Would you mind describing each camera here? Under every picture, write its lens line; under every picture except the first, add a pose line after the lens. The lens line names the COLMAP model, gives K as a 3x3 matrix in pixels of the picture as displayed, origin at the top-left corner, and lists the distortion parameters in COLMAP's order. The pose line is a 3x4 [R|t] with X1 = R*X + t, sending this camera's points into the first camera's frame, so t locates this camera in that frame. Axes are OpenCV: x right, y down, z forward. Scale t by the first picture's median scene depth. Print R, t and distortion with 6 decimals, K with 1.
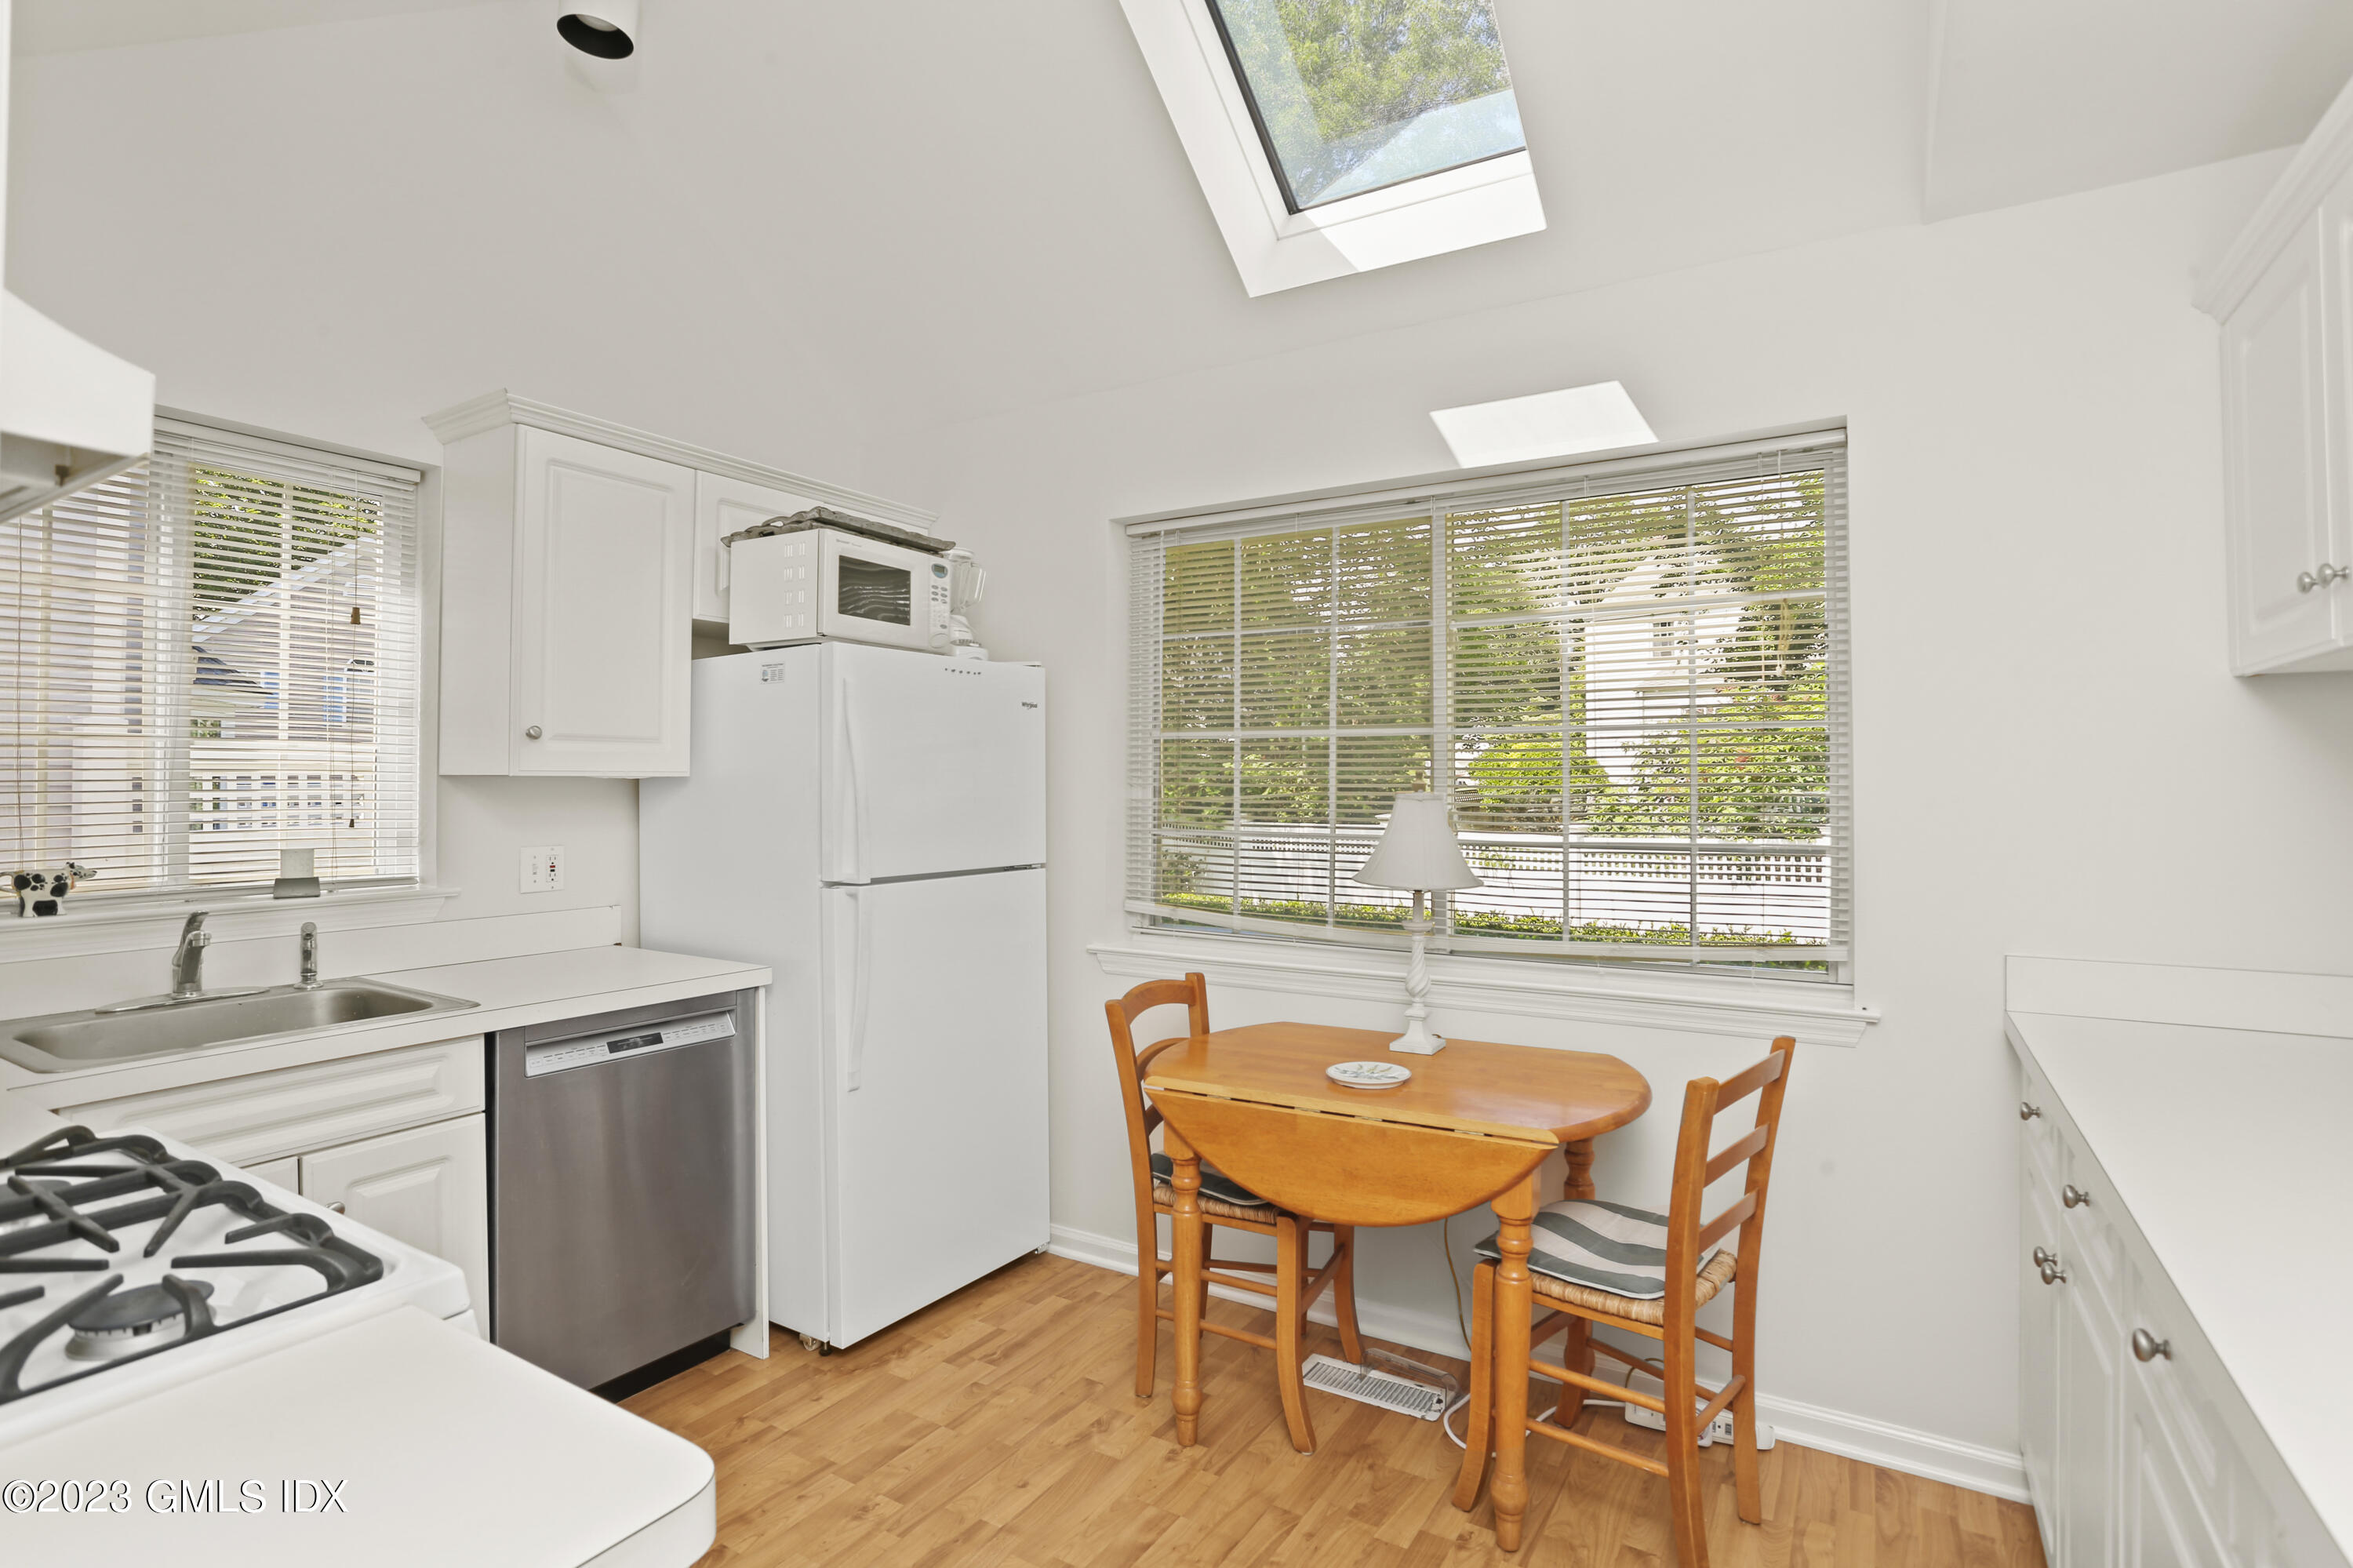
lens RADIAL K [[1178.9, 0, 1186.6], [0, 1178.9, 777.5], [0, 0, 1]] dist [-0.050167, 0.019592]
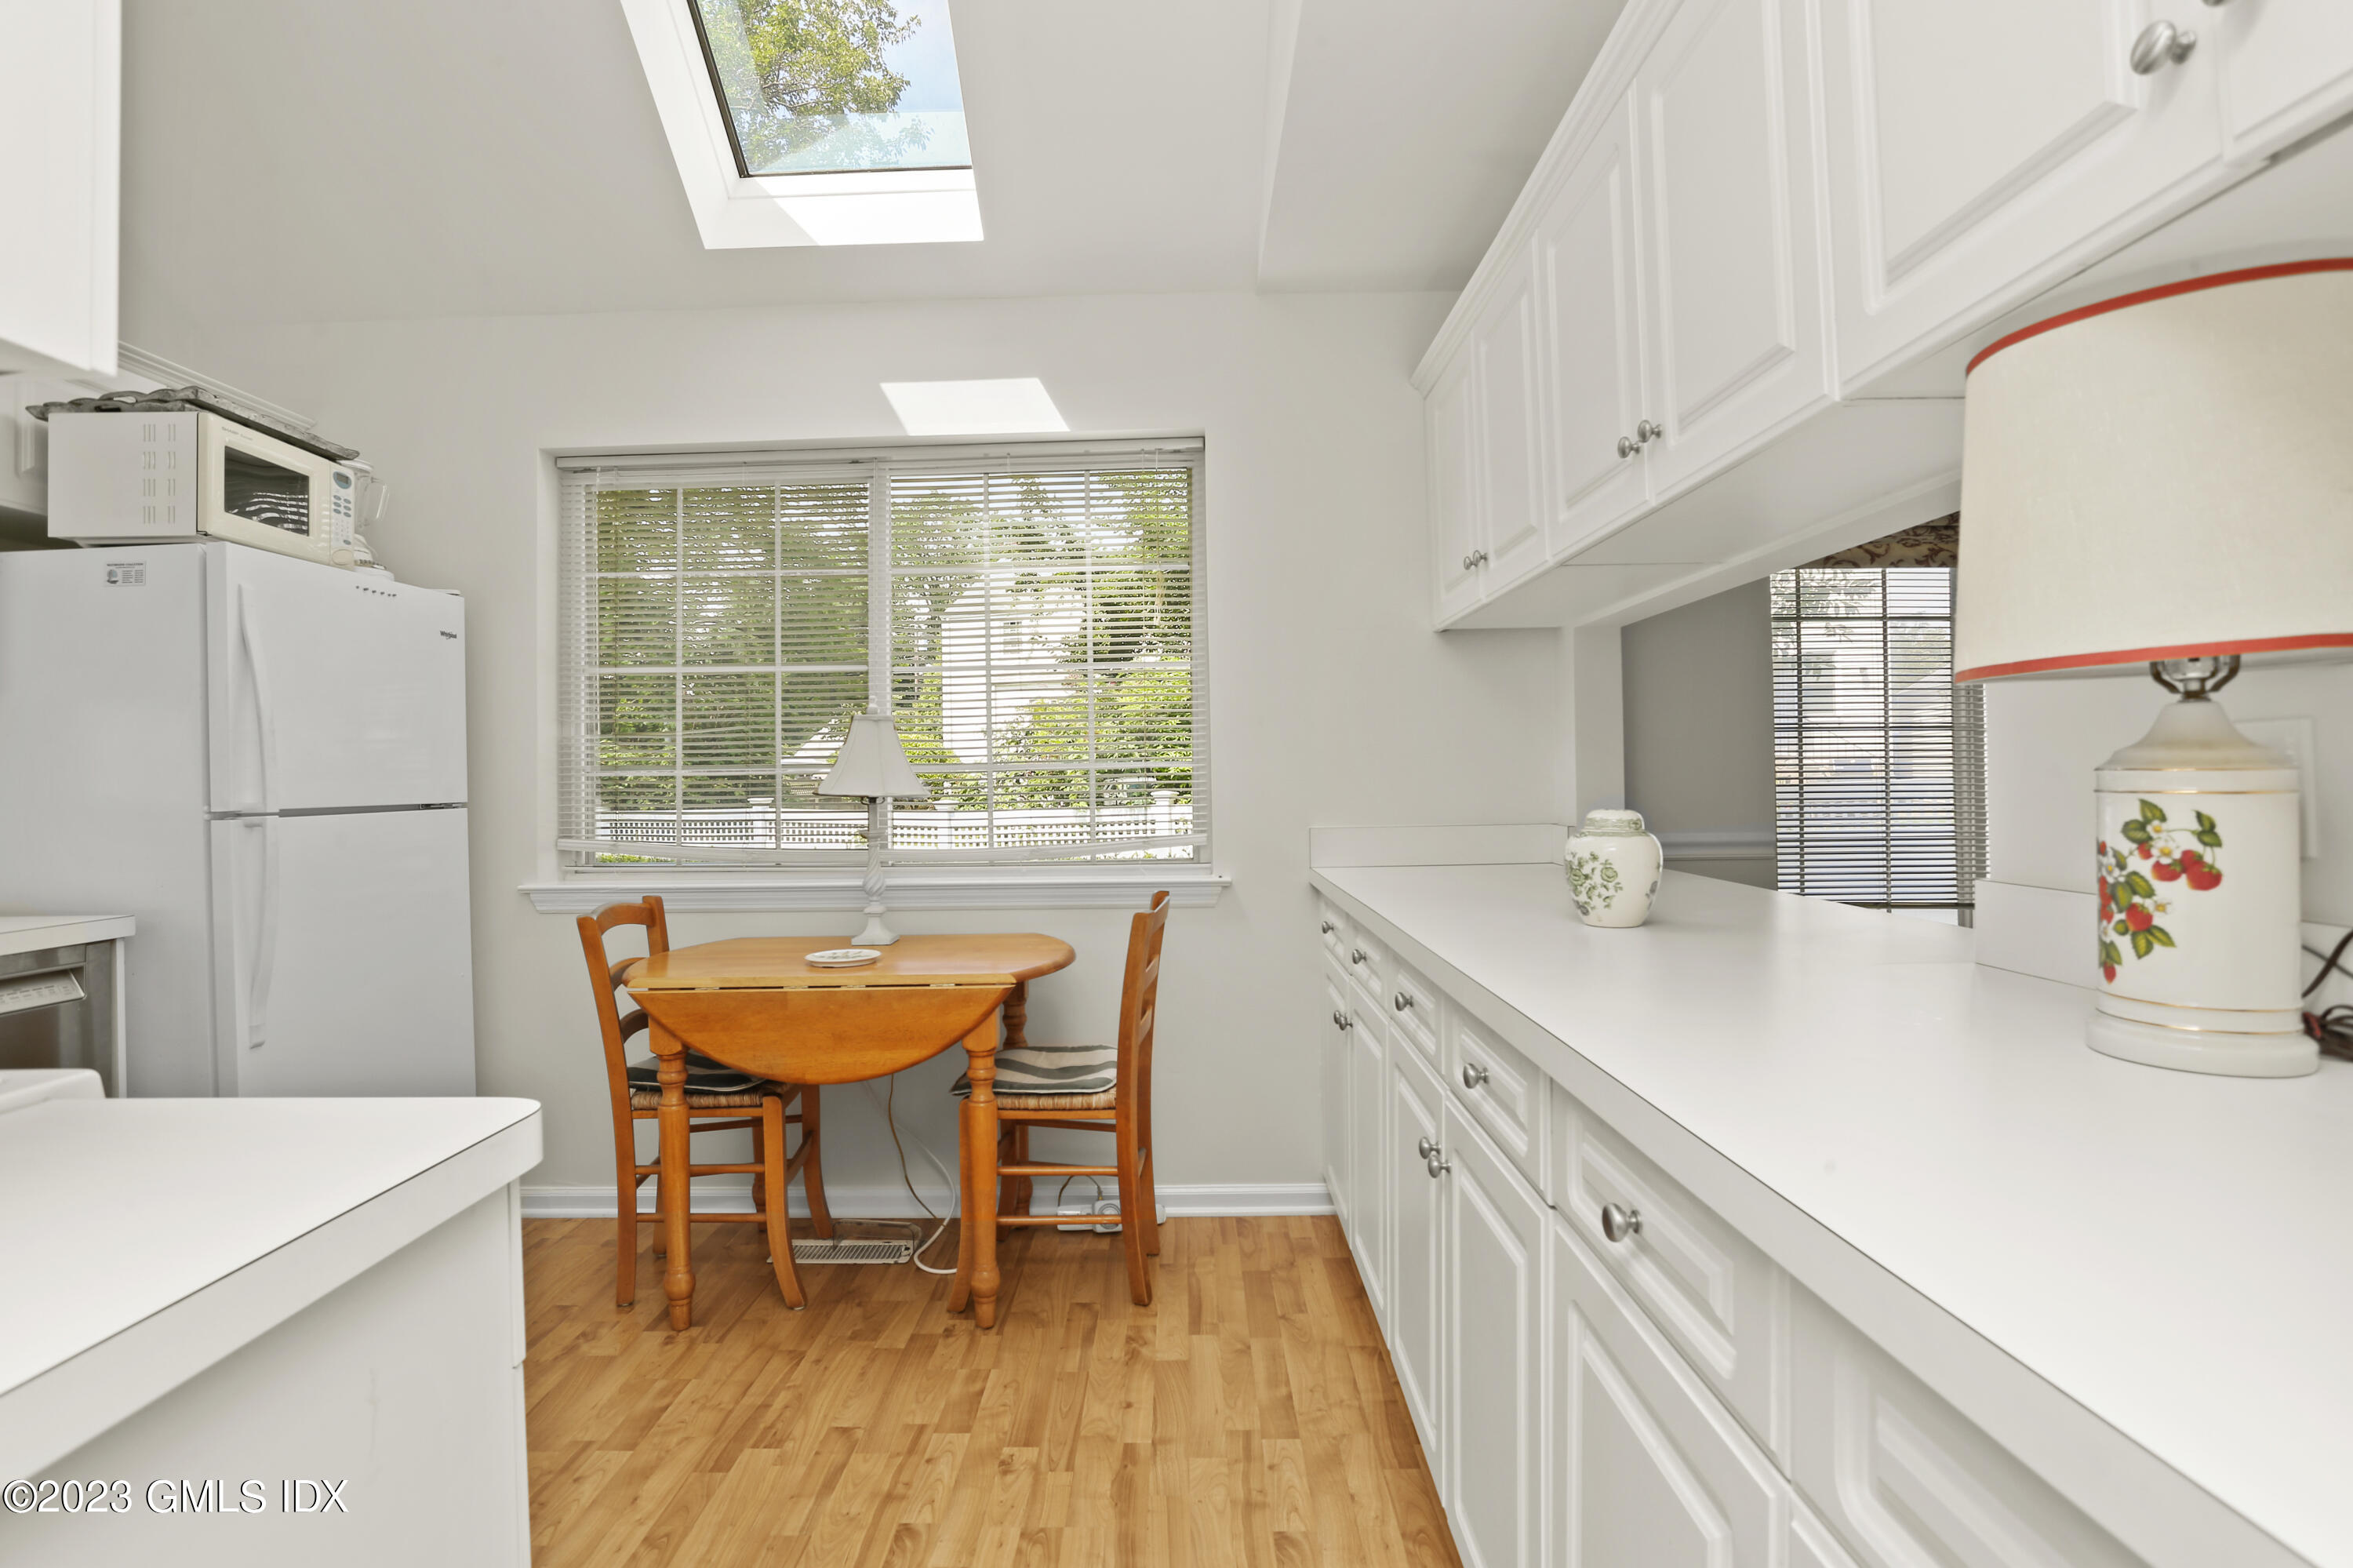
lens RADIAL K [[1178.9, 0, 1184.5], [0, 1178.9, 797.3], [0, 0, 1]] dist [-0.050167, 0.019592]
pose [[0.854657, -0.024563, 0.518612, -0.136102], [0.019650, 0.999695, 0.014966, 0.081130], [-0.518821, -0.002600, 0.854879, -0.126969]]
